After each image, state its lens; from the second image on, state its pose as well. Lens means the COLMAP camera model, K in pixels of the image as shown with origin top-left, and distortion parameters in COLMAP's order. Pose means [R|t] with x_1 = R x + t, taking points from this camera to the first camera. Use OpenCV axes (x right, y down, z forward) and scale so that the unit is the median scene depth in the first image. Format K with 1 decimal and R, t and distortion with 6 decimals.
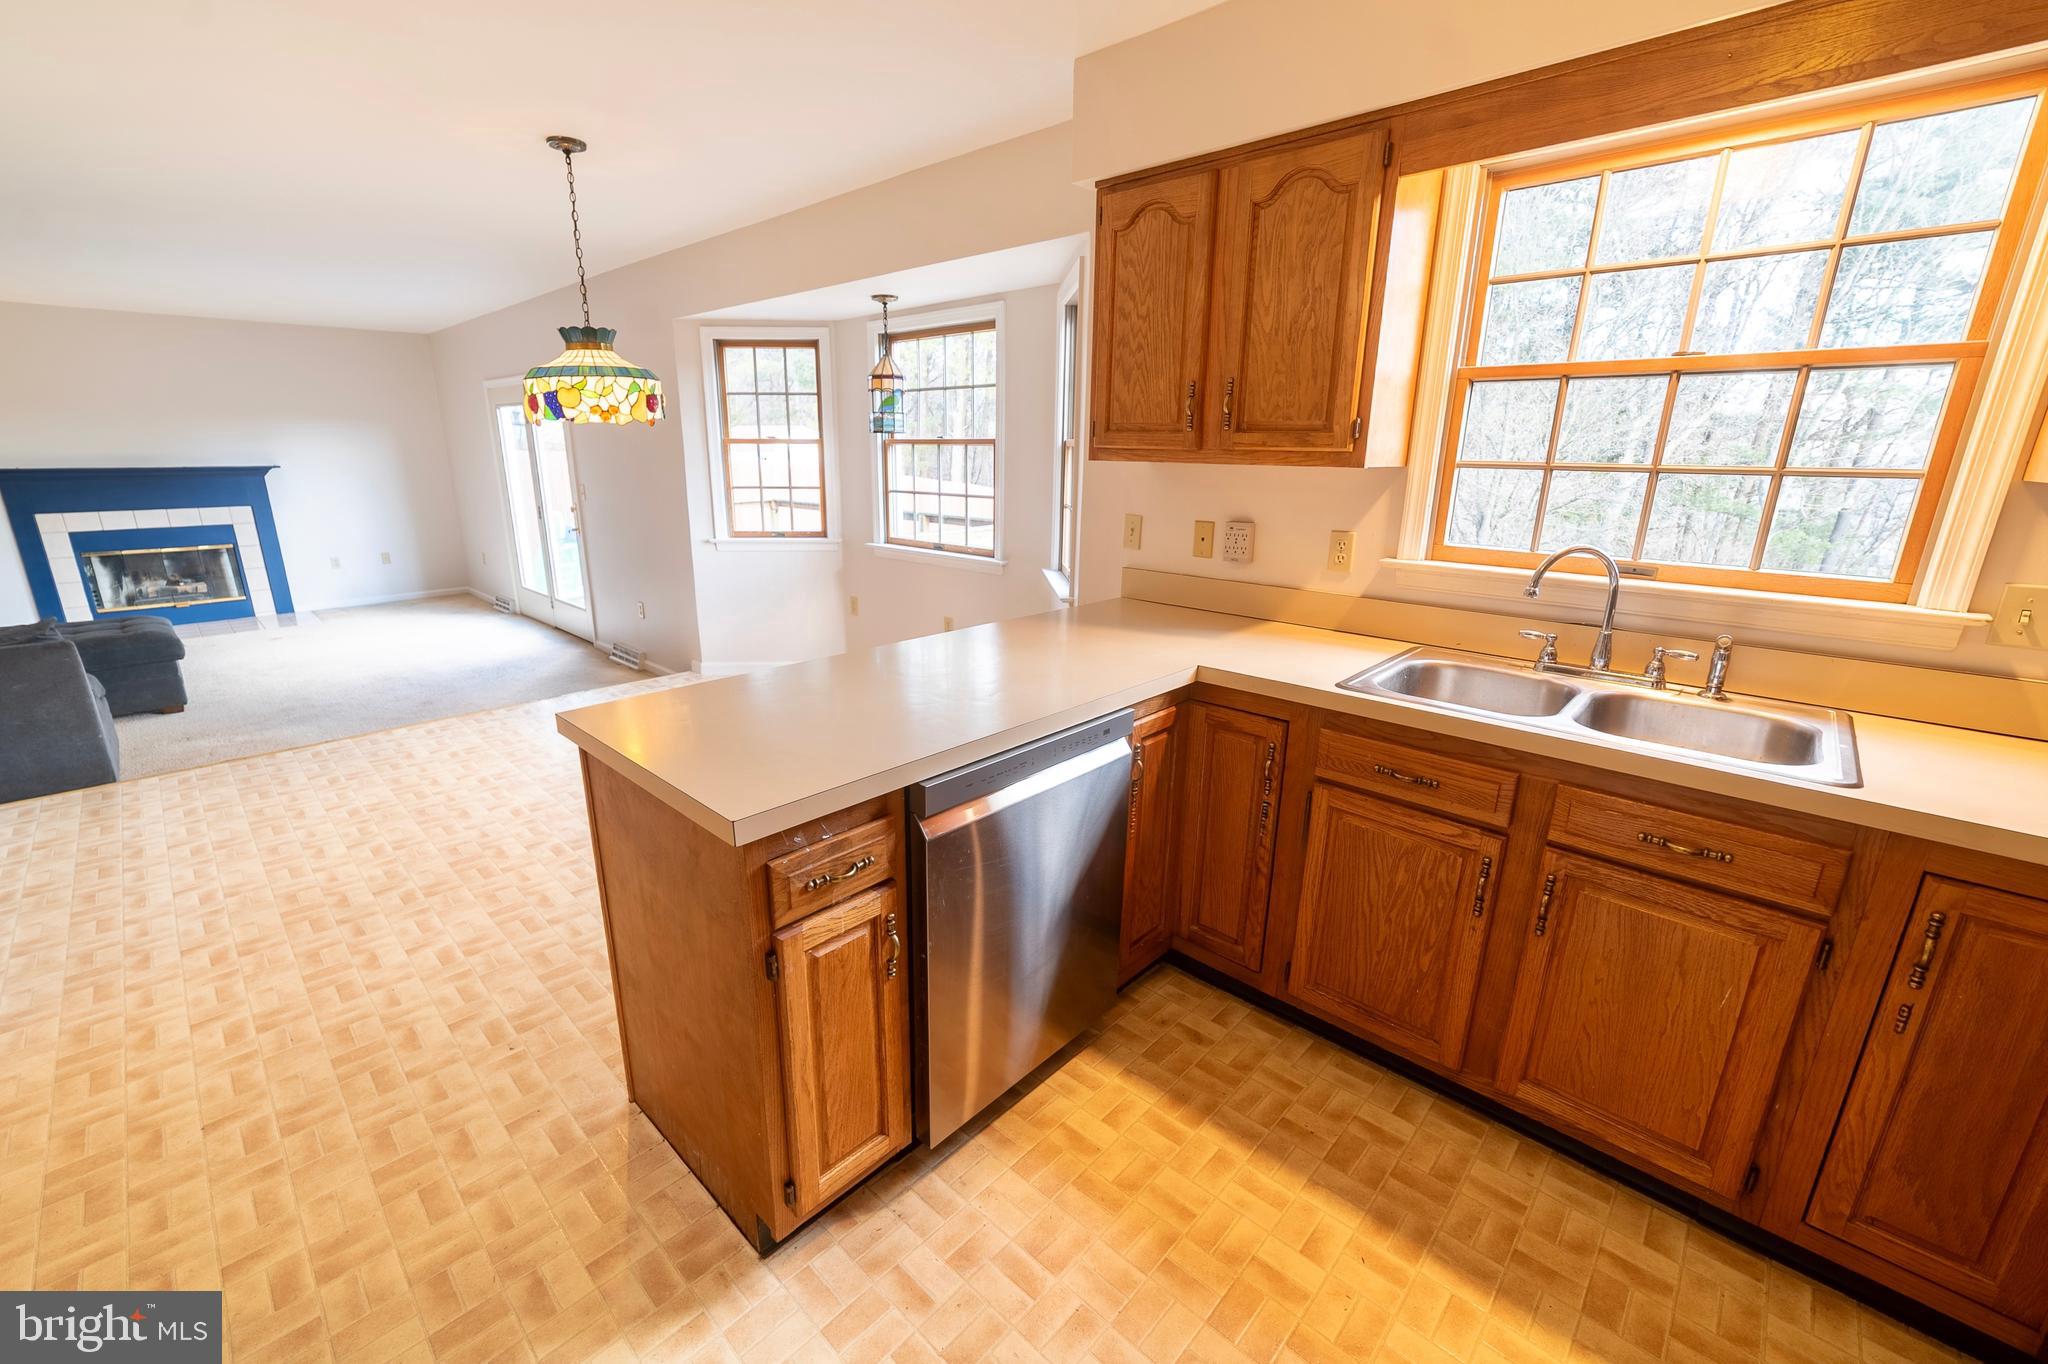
lens RADIAL K [[837.1, 0, 1015.8], [0, 837.1, 678.7], [0, 0, 1]] dist [-0.007340, 0.000739]
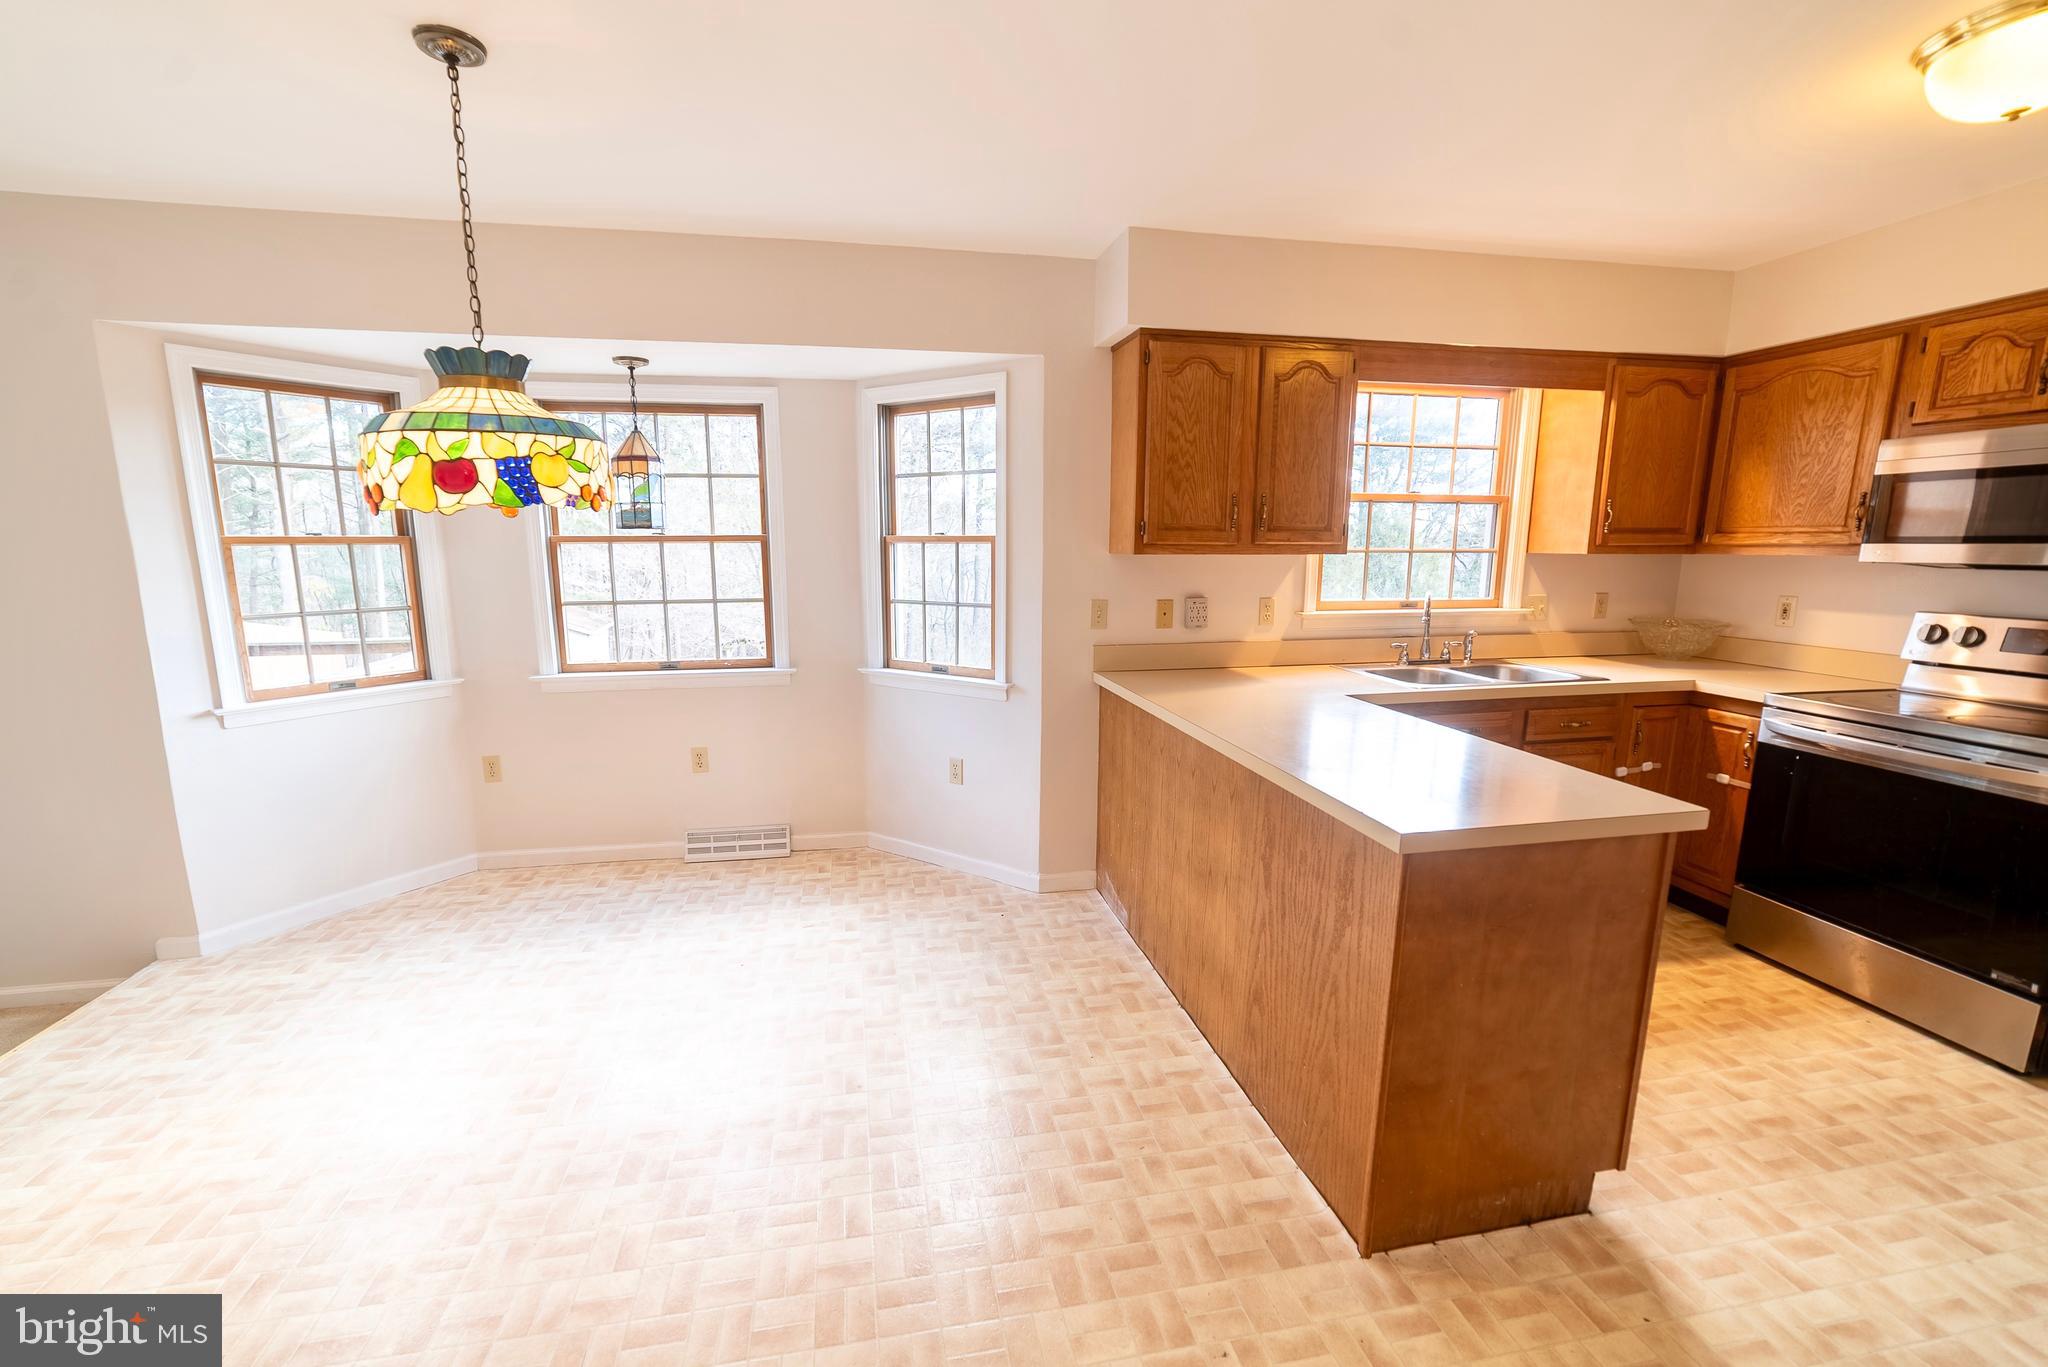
lens RADIAL K [[837.1, 0, 979.5], [0, 837.1, 676.9], [0, 0, 1]] dist [-0.007340, 0.000739]
pose [[0.582696, -0.138801, 0.800749, -0.958467], [0.223418, 0.974702, 0.006375, -0.145653], [-0.781377, 0.175187, 0.598966, 0.486293]]
